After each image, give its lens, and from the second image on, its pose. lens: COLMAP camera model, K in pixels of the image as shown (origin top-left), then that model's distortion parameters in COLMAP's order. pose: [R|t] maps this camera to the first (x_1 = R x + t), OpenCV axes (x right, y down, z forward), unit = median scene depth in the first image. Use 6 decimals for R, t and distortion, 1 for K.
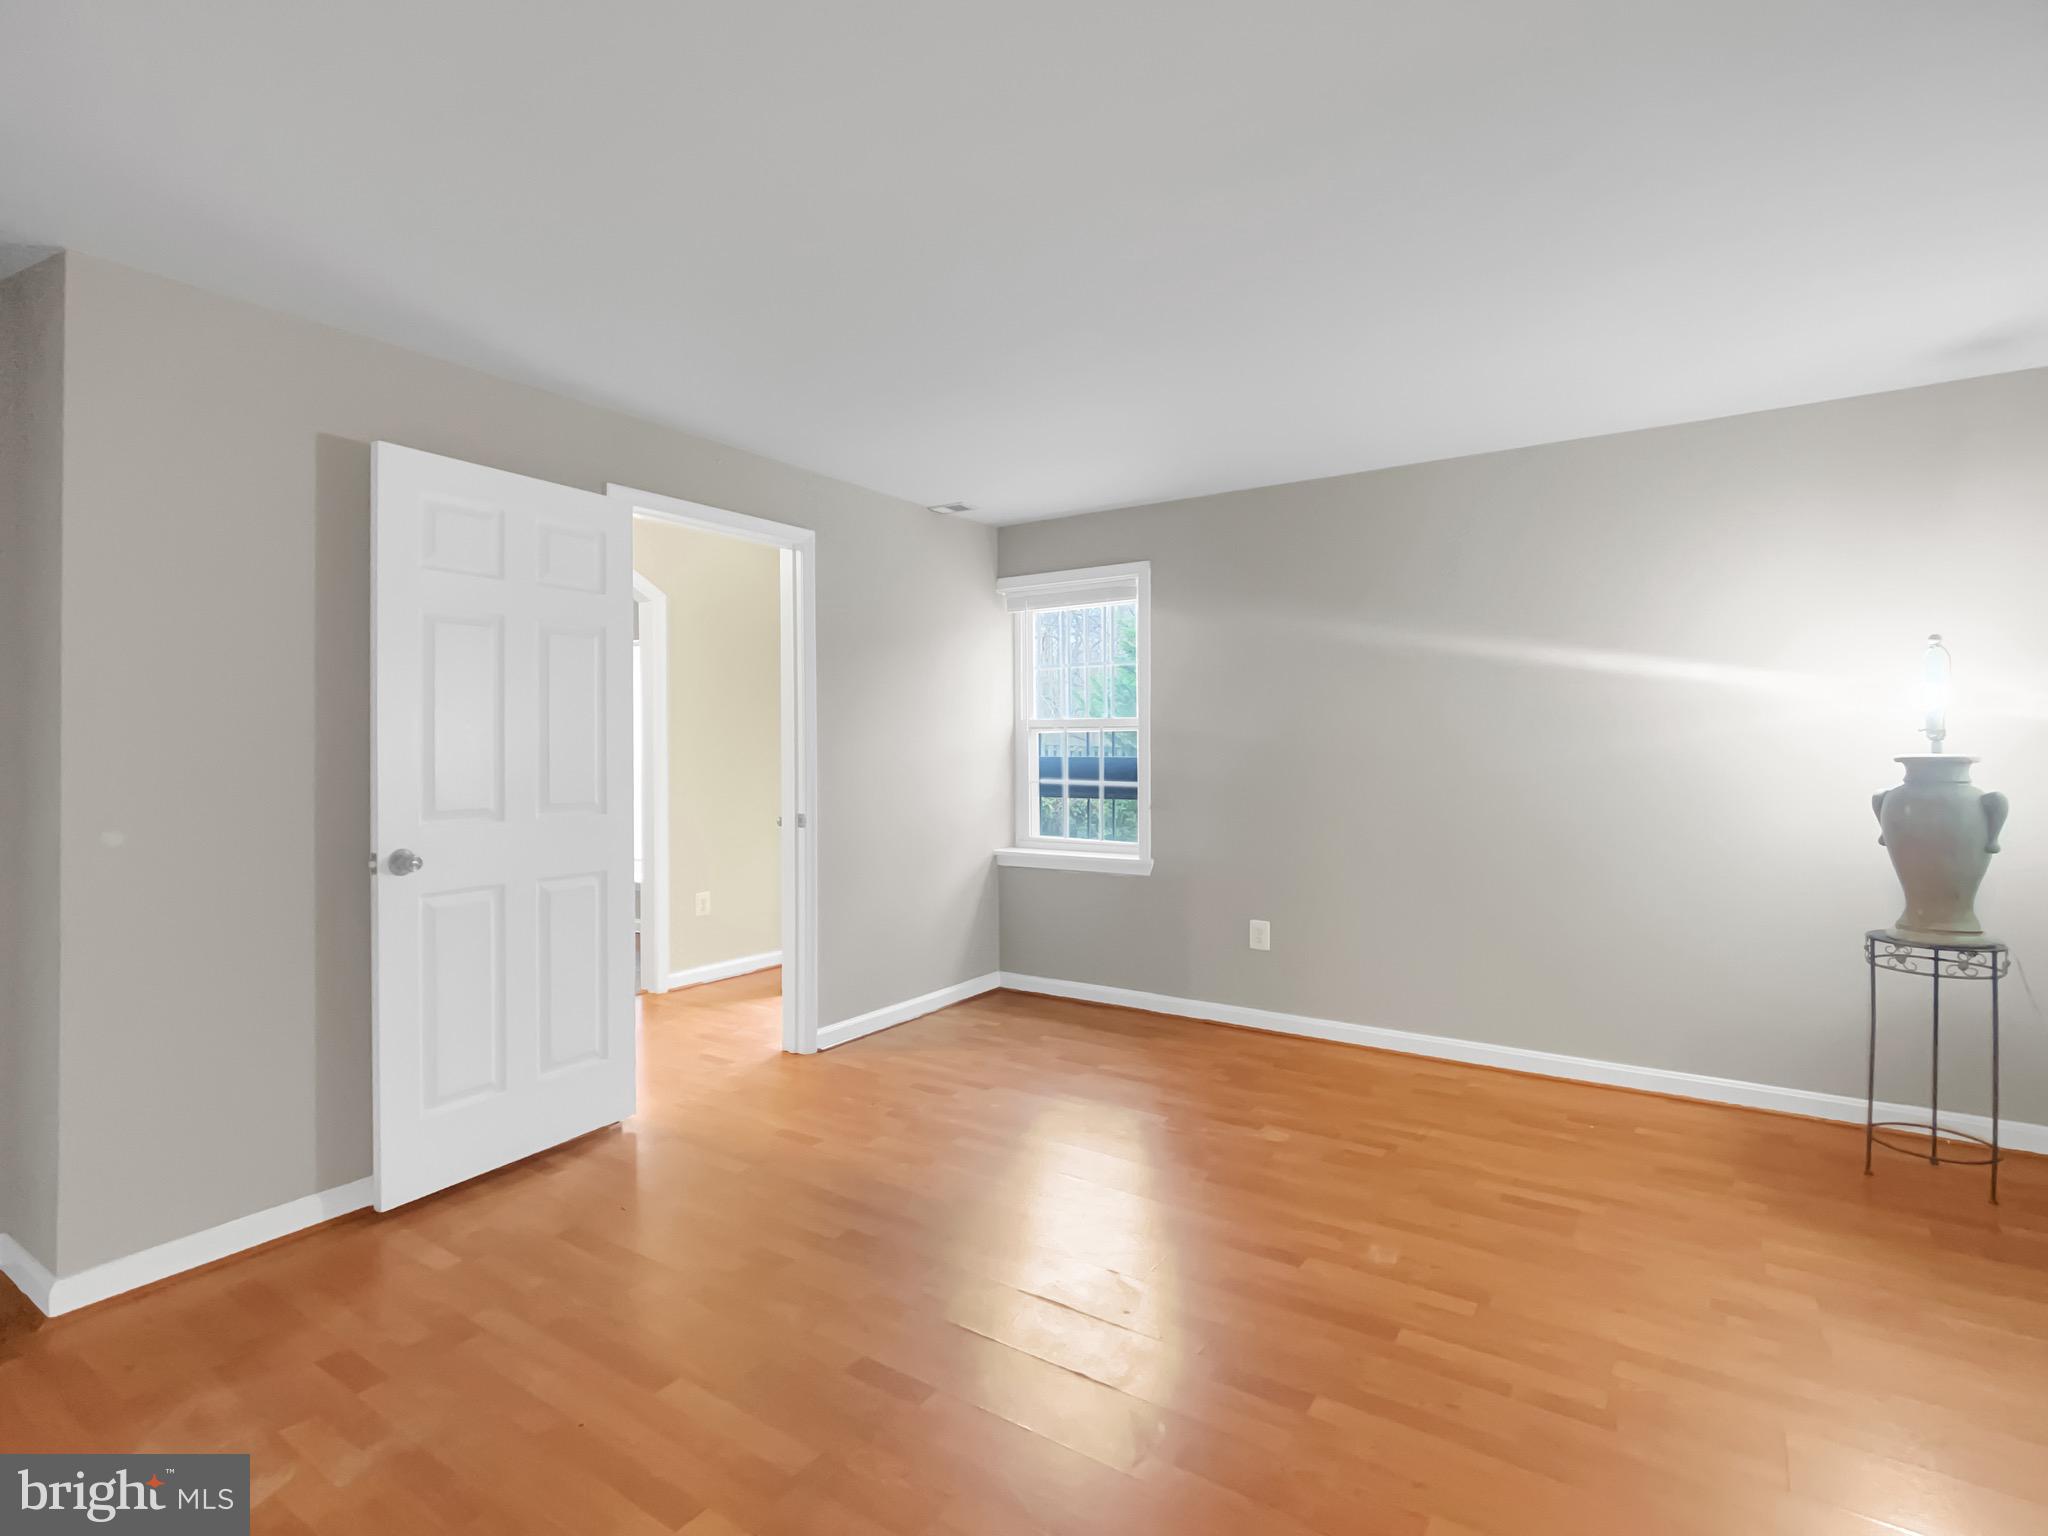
lens RADIAL K [[1019.0, 0, 1029.5], [0, 1019.0, 728.6], [0, 0, 1]] dist [-0.003714, -0.000677]
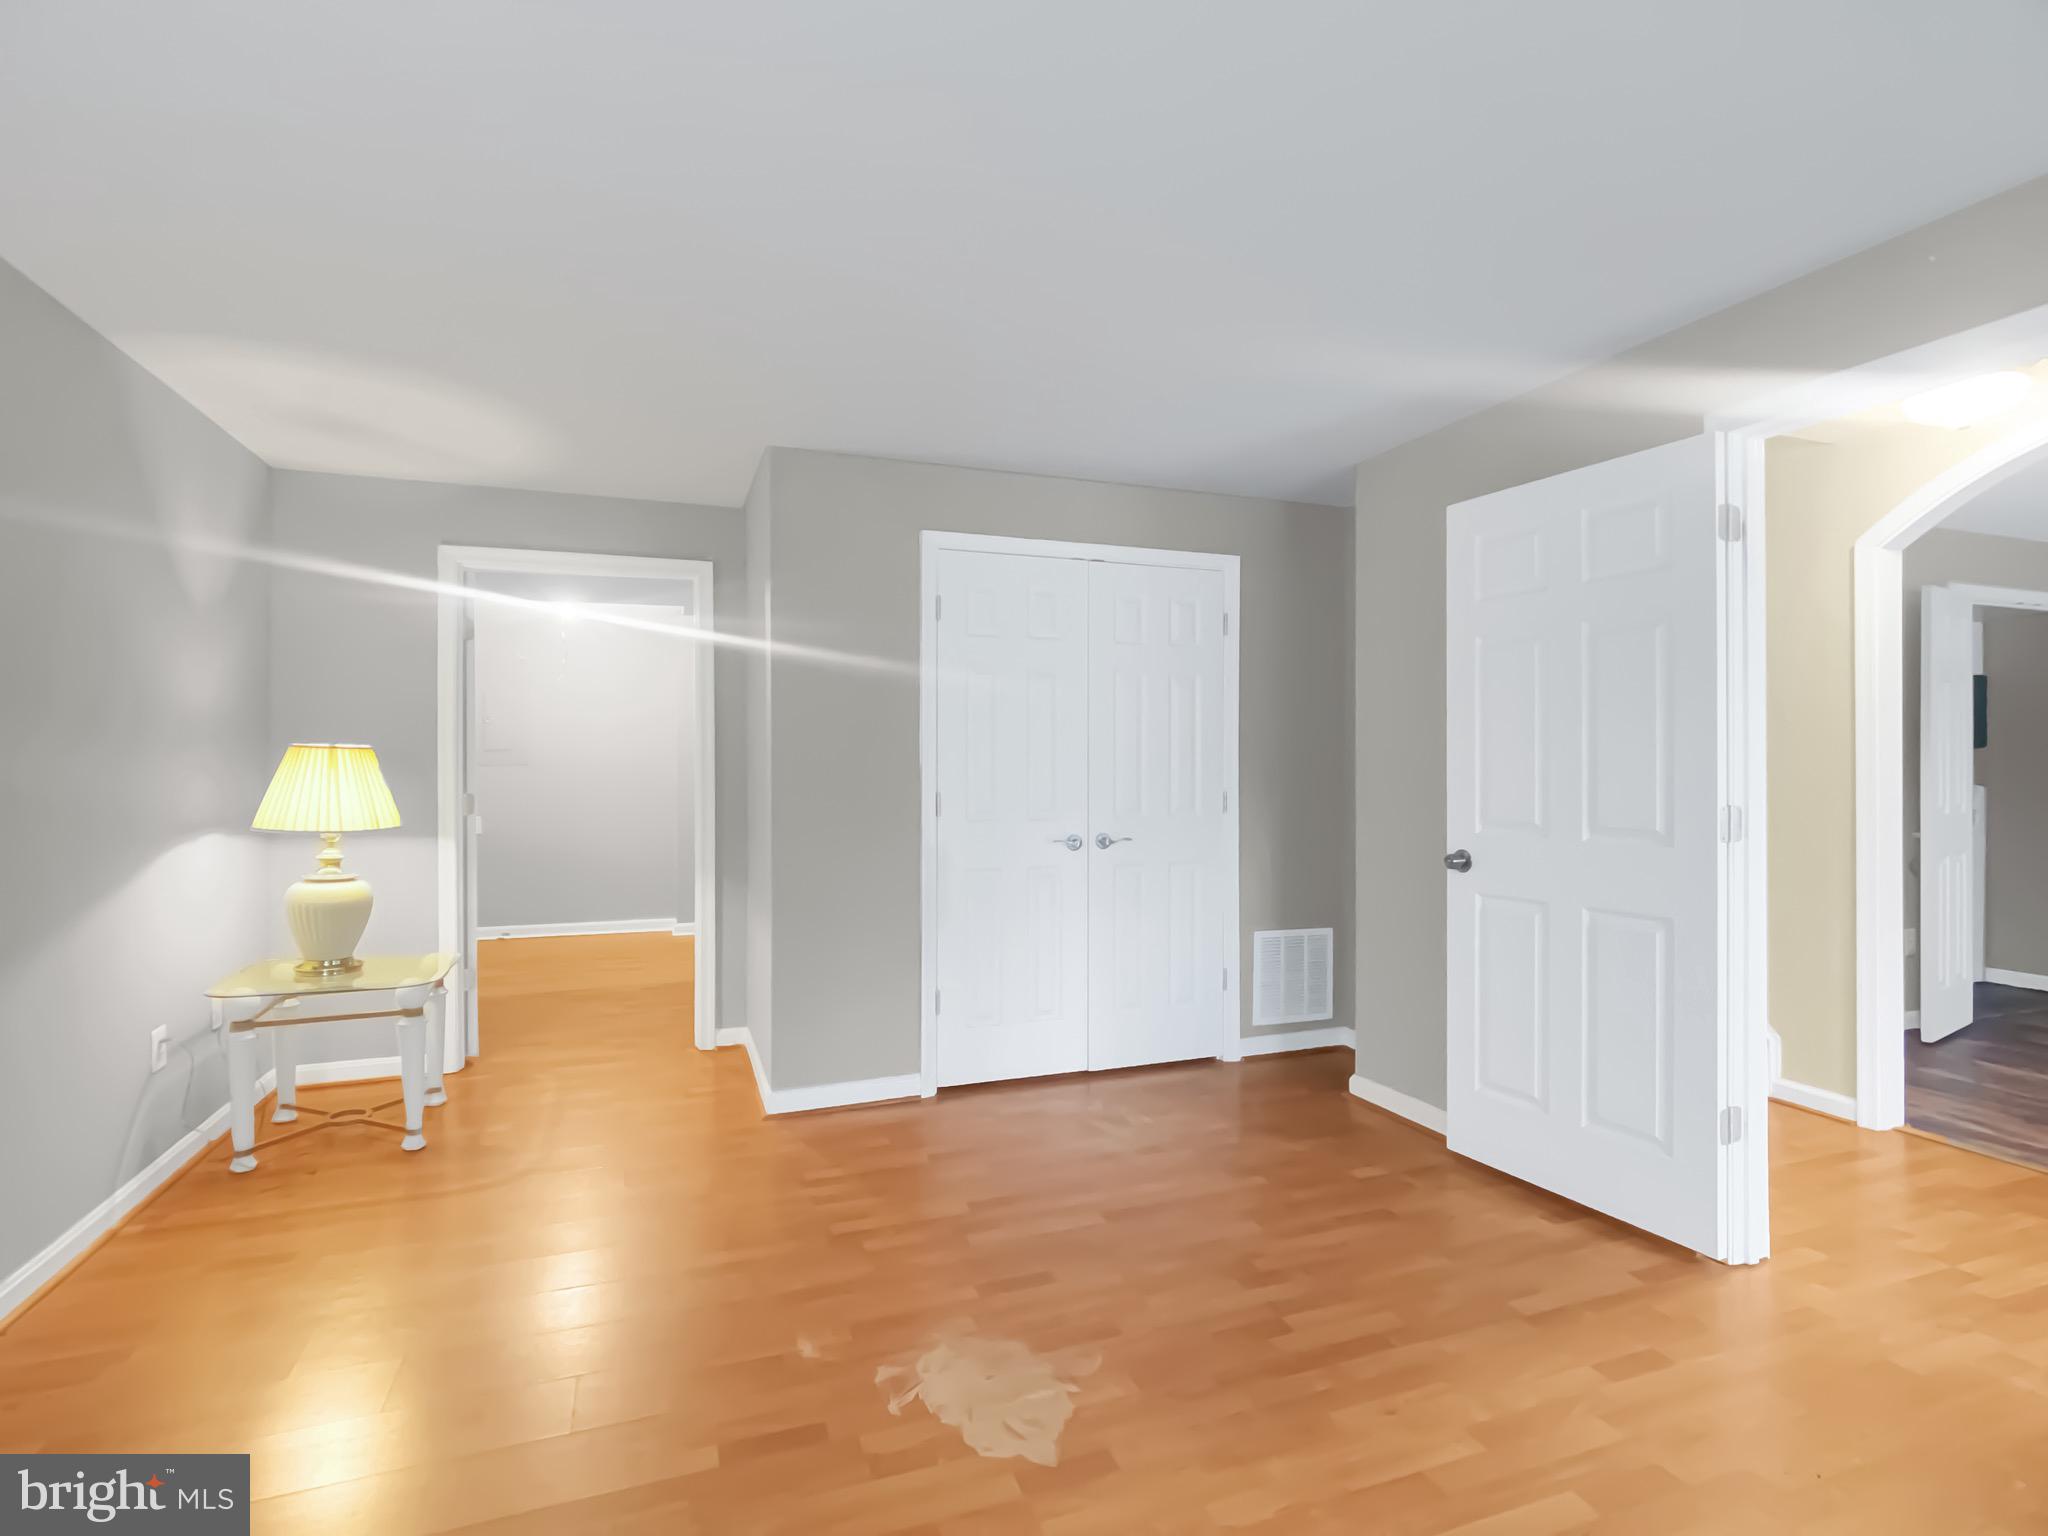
lens RADIAL K [[1022.5, 0, 1020.1], [0, 1022.5, 762.8], [0, 0, 1]] dist [-0.002281, -0.000512]
pose [[-0.582107, 0.004576, -0.813100, 0.585568], [0.012515, 0.999916, -0.003333, 0.016028], [0.813016, -0.012116, -0.582115, 1.186021]]
